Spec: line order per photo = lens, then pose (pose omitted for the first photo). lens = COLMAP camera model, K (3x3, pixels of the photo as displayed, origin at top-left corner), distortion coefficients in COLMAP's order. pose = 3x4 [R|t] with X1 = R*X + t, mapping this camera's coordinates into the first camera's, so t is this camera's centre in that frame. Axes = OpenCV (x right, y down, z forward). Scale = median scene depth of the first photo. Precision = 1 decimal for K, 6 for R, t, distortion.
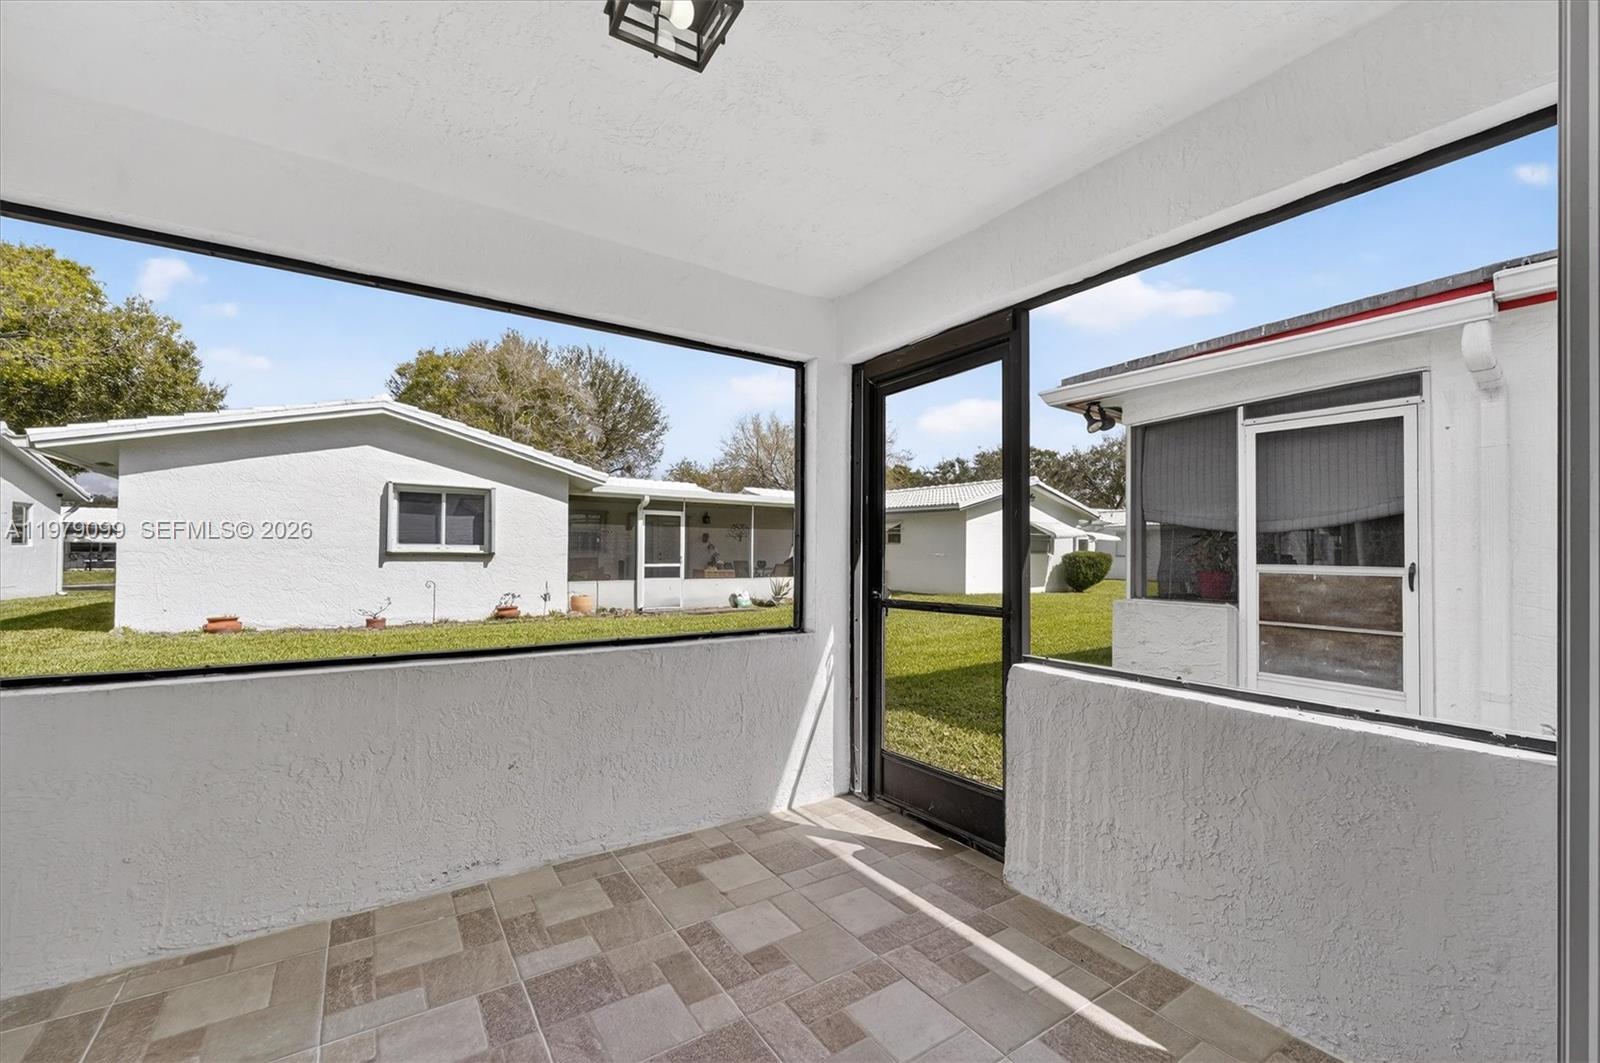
lens RADIAL K [[659.4, 0, 797.0], [0, 659.4, 538.4], [0, 0, 1]] dist [-0.000269, -0.000252]
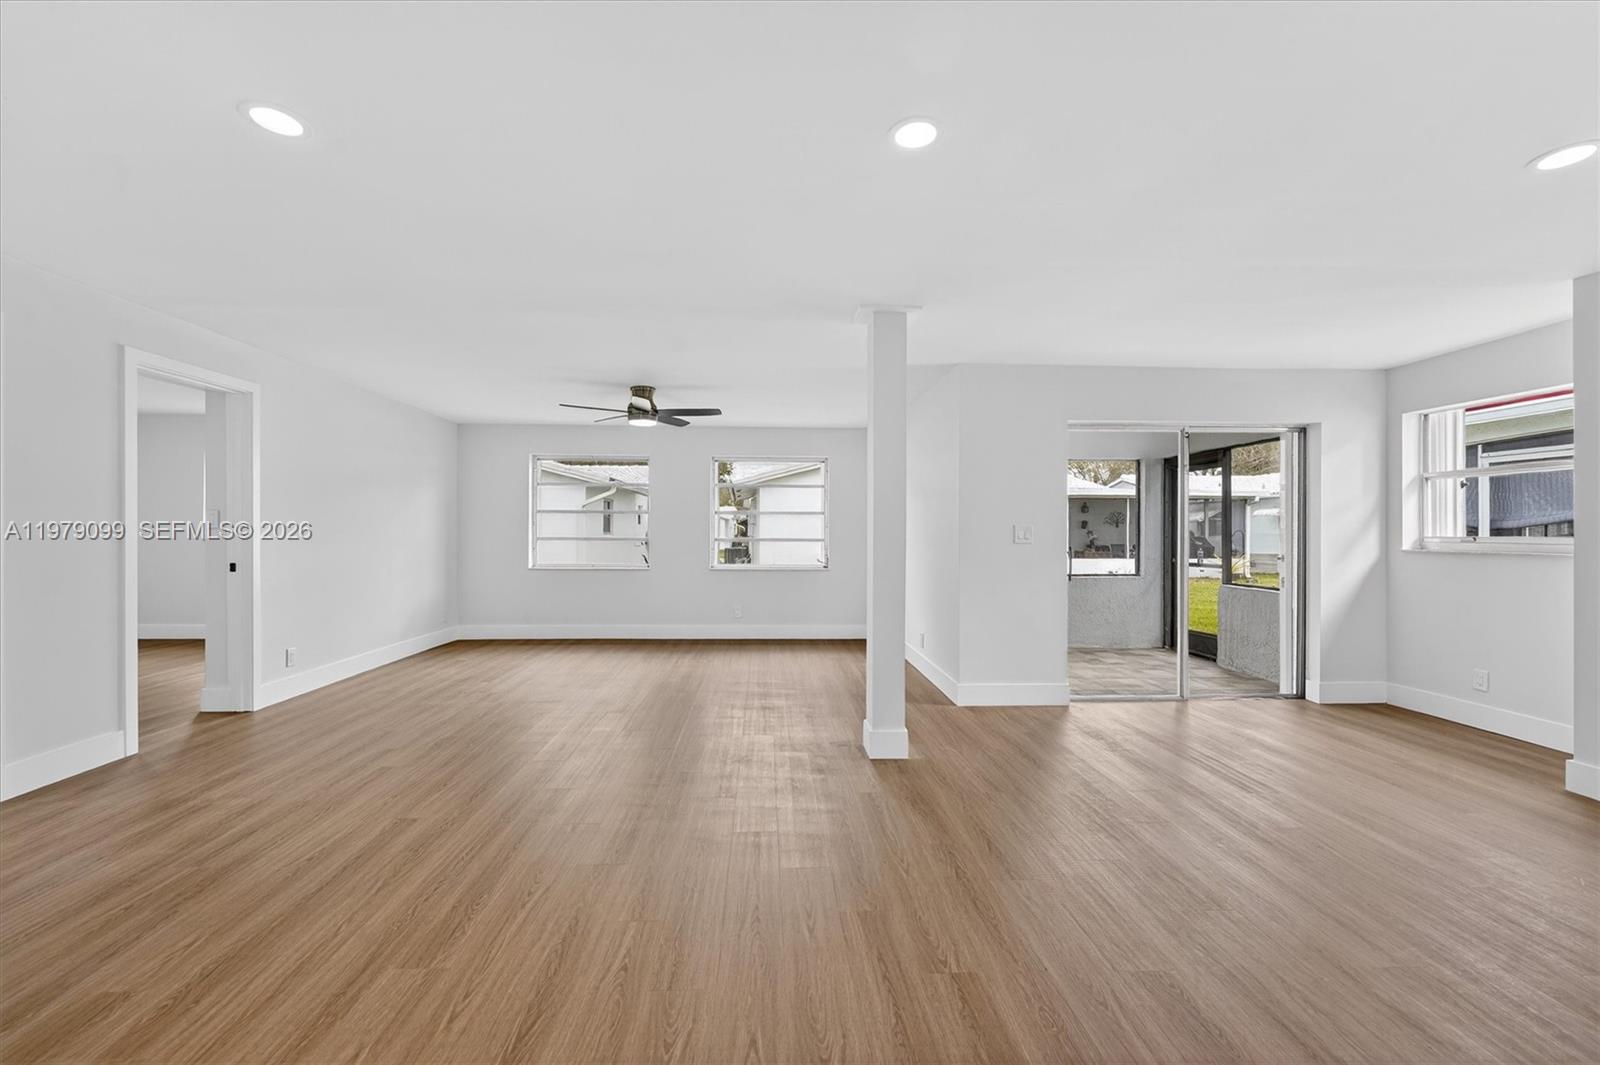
lens RADIAL K [[649.7, 0, 780.3], [0, 649.7, 531.1], [0, 0, 1]] dist [0.001385, 0.000022]
pose [[0.841574, -0.009098, -0.540066, 0.128695], [0.017281, 0.999800, 0.010086, -0.044173], [0.539866, -0.017821, 0.841562, -1.135185]]
